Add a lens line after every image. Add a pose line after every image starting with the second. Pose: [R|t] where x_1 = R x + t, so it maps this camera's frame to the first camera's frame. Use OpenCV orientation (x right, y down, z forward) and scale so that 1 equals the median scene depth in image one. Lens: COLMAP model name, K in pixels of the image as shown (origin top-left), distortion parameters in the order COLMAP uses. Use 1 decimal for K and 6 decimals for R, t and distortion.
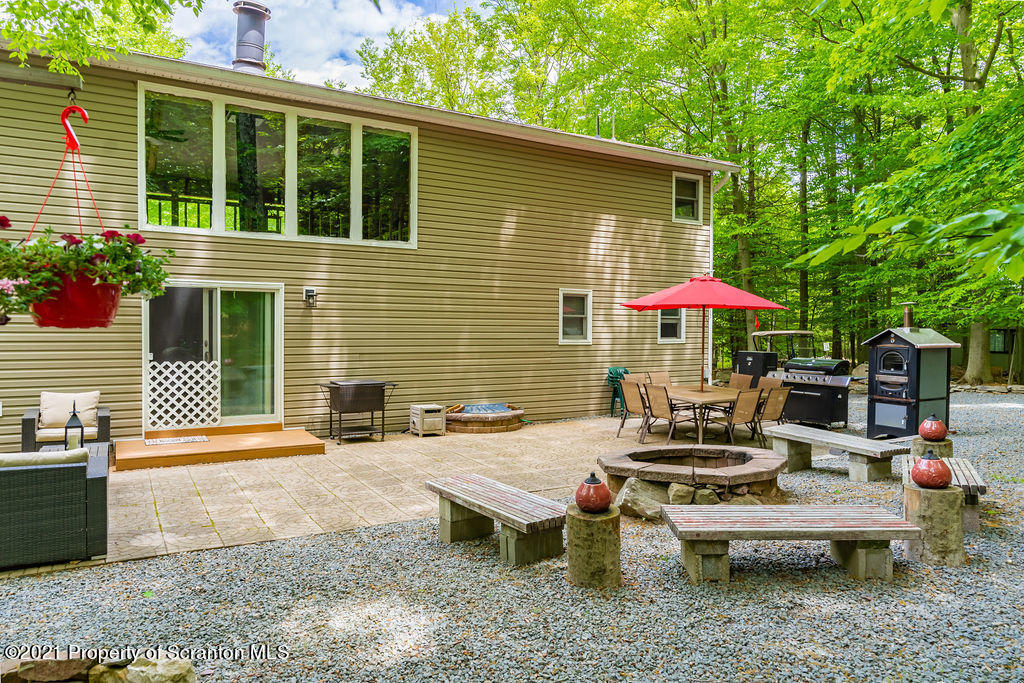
lens RADIAL K [[684.0, 0, 513.0], [0, 684.0, 342.6], [0, 0, 1]] dist [0.000875, -0.002725]
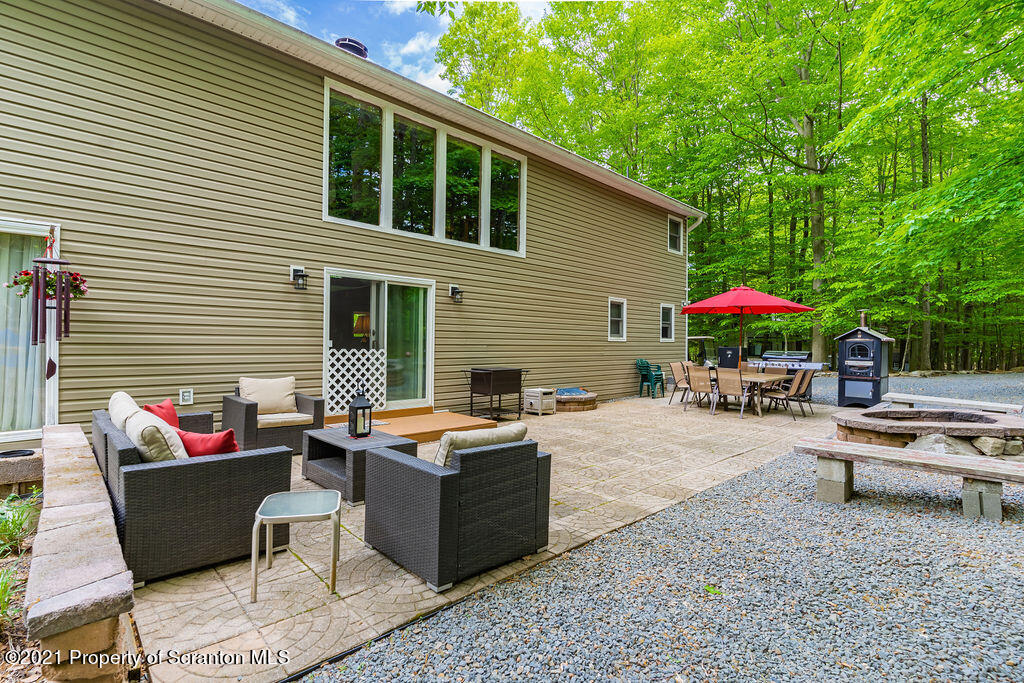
lens RADIAL K [[486.5, 0, 511.1], [0, 486.5, 340.6], [0, 0, 1]] dist [0.002602, 0.000836]
pose [[0.973221, 0.002817, 0.229854, -0.413370], [0.003942, 0.999573, -0.028940, 0.036171], [-0.229837, 0.029072, 0.972795, 0.213394]]
